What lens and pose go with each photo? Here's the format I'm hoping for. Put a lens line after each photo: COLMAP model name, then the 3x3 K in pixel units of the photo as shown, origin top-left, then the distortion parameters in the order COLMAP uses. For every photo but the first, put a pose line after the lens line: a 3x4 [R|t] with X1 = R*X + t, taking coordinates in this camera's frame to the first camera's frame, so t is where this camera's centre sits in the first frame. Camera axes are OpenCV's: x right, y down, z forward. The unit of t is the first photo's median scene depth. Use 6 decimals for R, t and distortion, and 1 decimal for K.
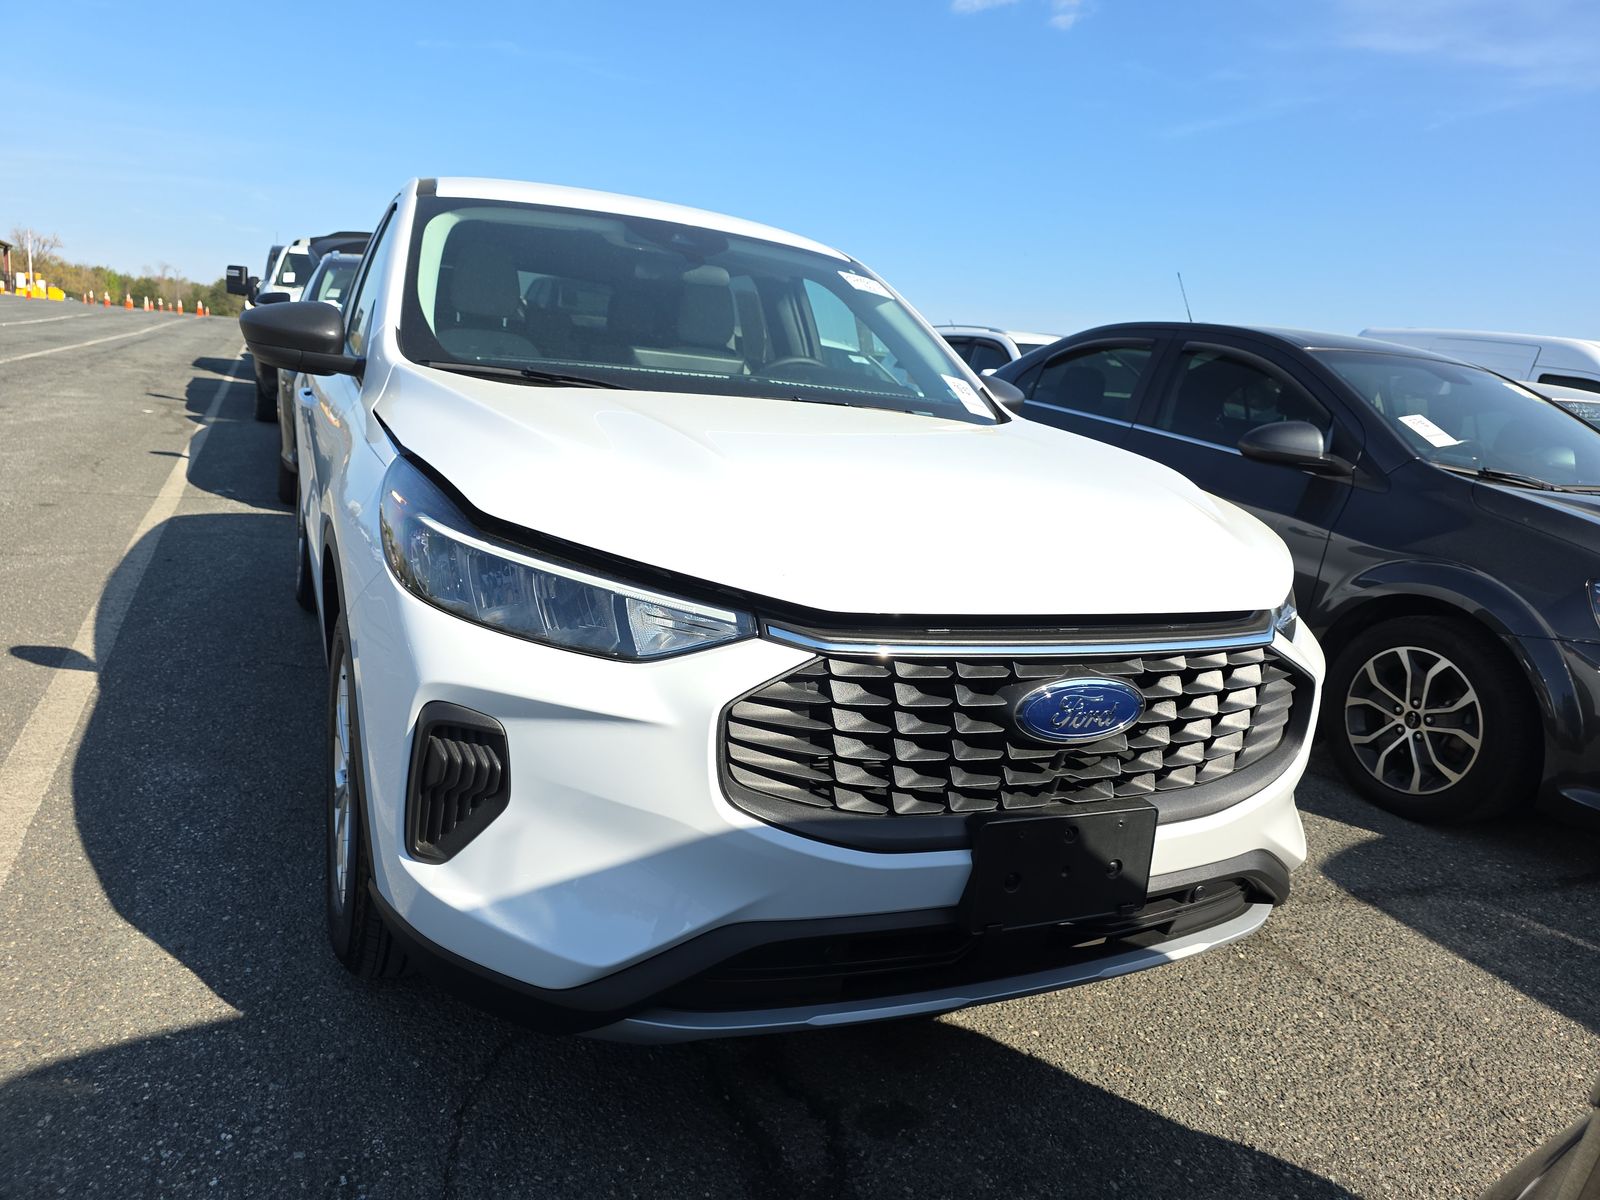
lens RADIAL K [[1077.4, 0, 810.3], [0, 1077.4, 593.7], [0, 0, 1]] dist [0.043375, -0.042143]
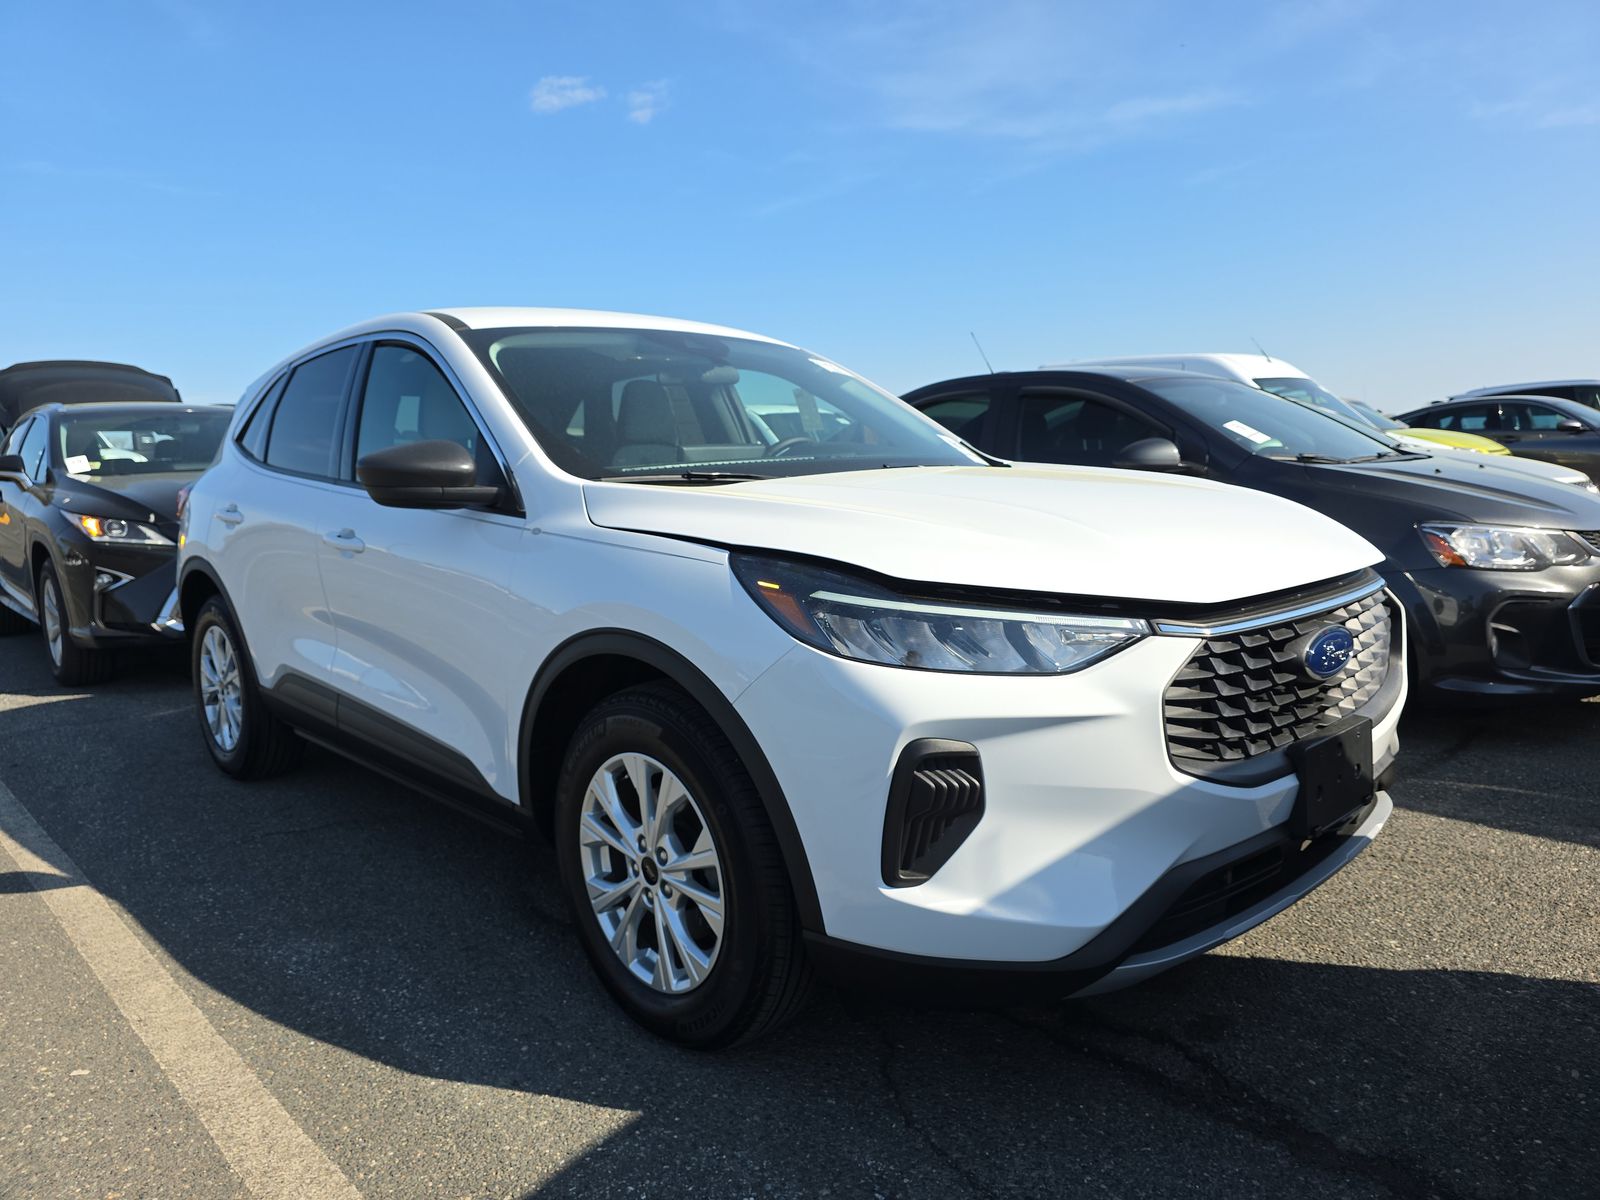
lens RADIAL K [[1077.4, 0, 797.3], [0, 1077.4, 595.9], [0, 0, 1]] dist [0.043375, -0.042143]
pose [[0.941636, -0.171370, 0.289749, -0.613059], [0.190941, 0.980768, -0.040457, -0.024993], [-0.277243, 0.093420, 0.956247, -0.072958]]
